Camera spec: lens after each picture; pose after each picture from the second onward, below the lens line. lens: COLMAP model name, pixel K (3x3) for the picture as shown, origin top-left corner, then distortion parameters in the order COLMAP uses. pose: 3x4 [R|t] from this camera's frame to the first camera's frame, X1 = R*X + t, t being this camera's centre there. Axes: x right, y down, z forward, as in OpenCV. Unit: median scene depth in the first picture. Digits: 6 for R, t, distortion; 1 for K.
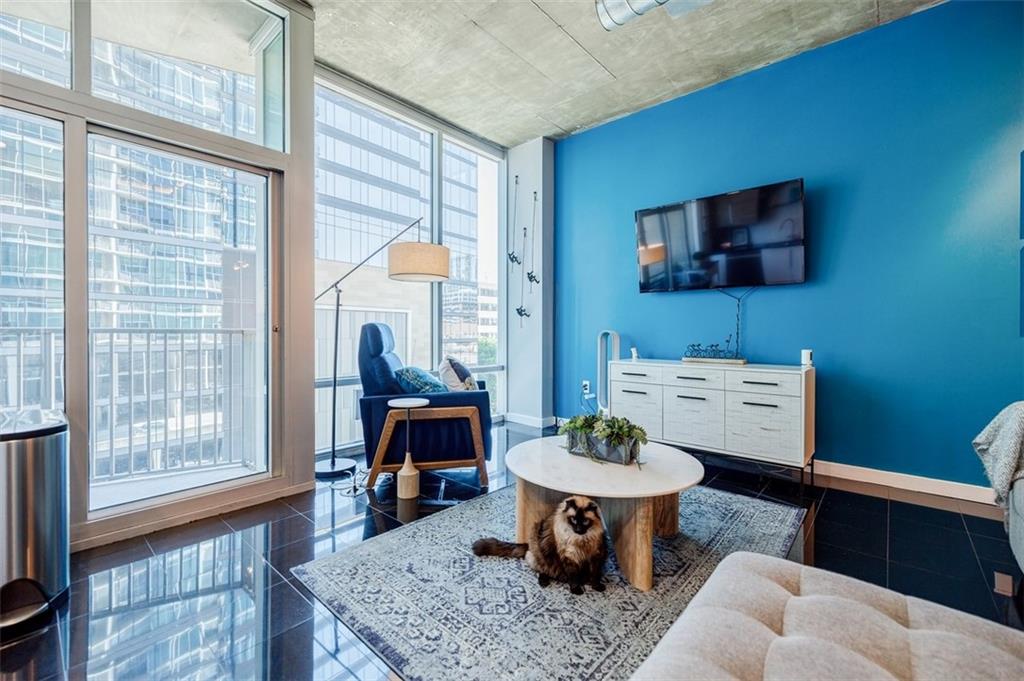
lens RADIAL K [[440.0, 0, 512.4], [0, 440.0, 333.6], [0, 0, 1]] dist [-0.000827, -0.000087]
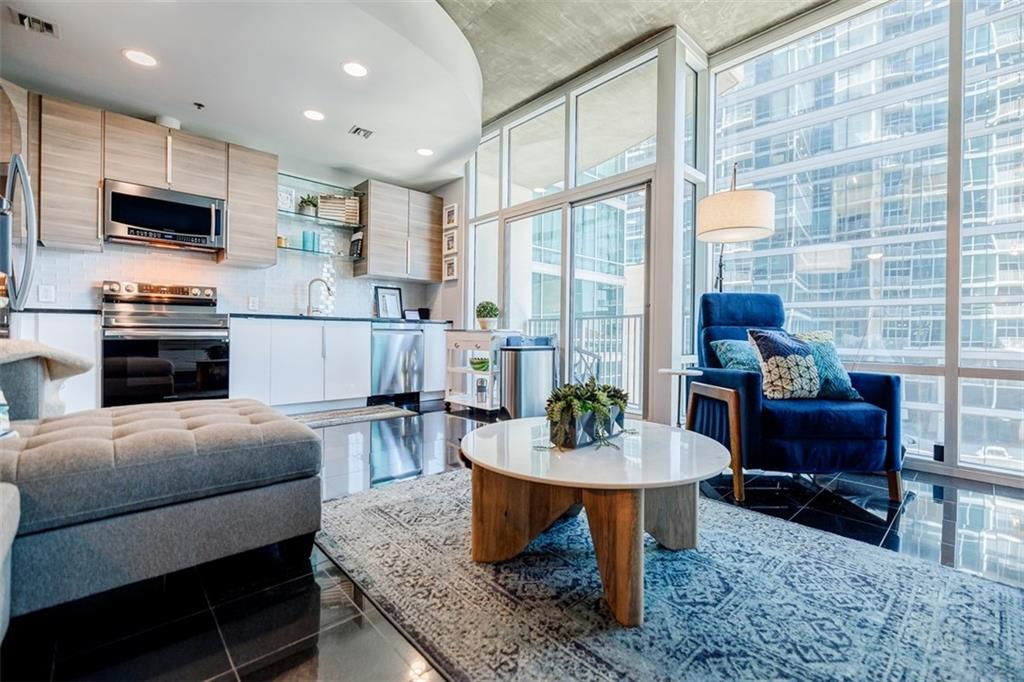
lens RADIAL K [[440.0, 0, 516.5], [0, 440.0, 340.8], [0, 0, 1]] dist [-0.000827, -0.000087]
pose [[-0.117841, 0.007090, -0.993007, 0.639482], [-0.015822, 0.999834, 0.009016, 0.073493], [0.992906, 0.016774, -0.117709, 0.644310]]
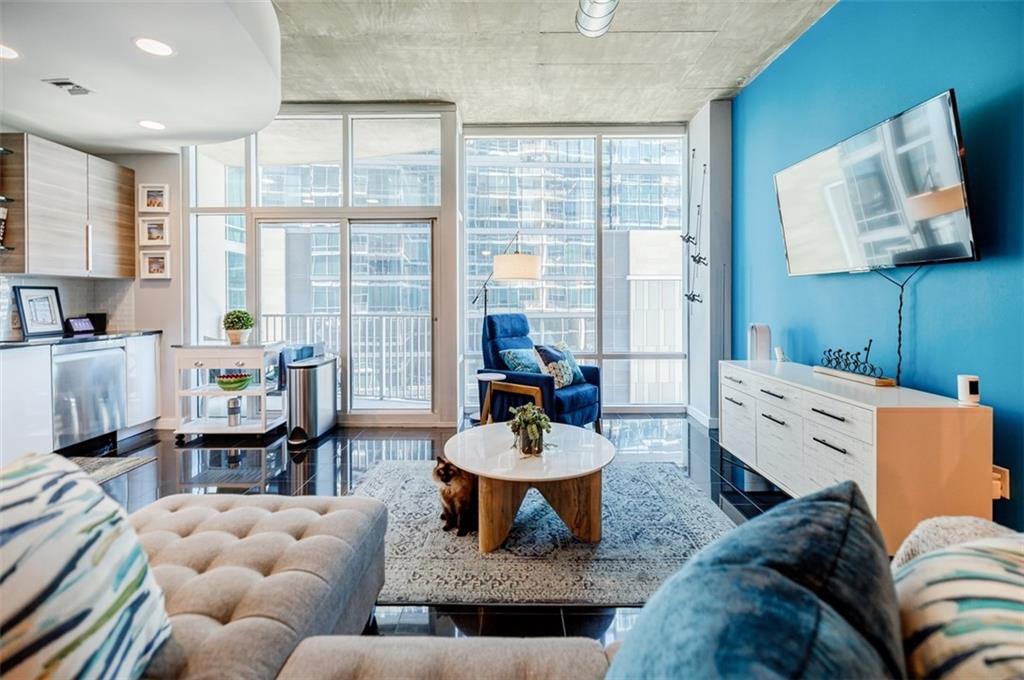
lens RADIAL K [[440.0, 0, 504.6], [0, 440.0, 302.0], [0, 0, 1]] dist [-0.000827, -0.000087]
pose [[0.656732, -0.001956, -0.754121, 0.686521], [0.004805, 0.999987, 0.001590, -0.060907], [0.754109, -0.004668, 0.656733, 0.132889]]
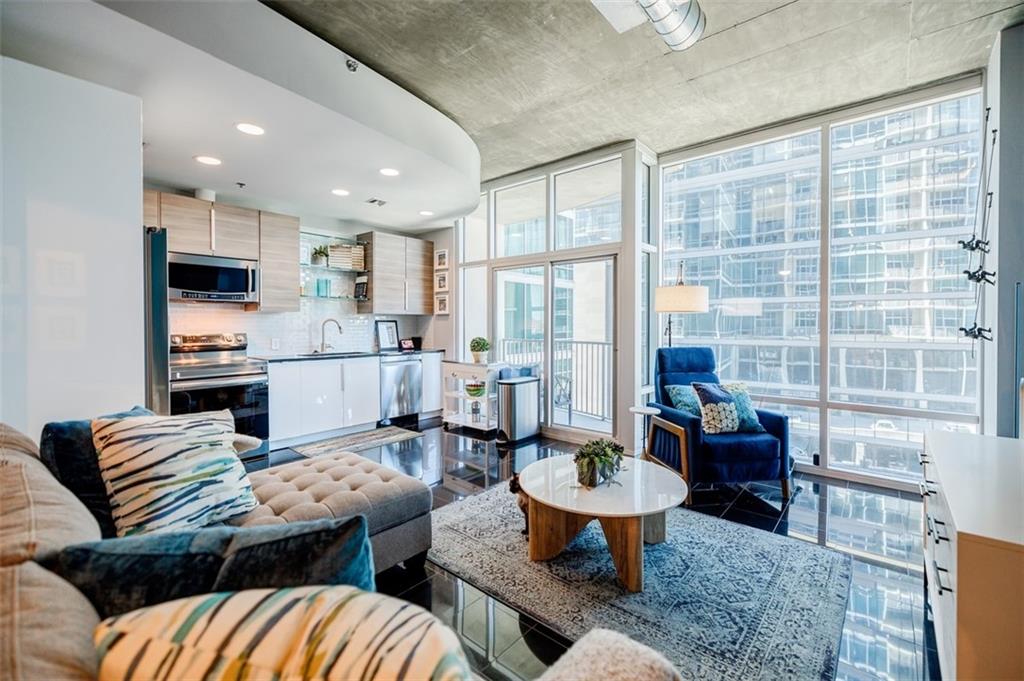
lens RADIAL K [[440.0, 0, 511.9], [0, 440.0, 328.6], [0, 0, 1]] dist [-0.000827, -0.000087]
pose [[0.000426, 0.010382, -0.999946, 0.928072], [-0.003483, 0.999940, 0.010381, -0.091299], [0.999994, 0.003478, 0.000463, 0.504128]]
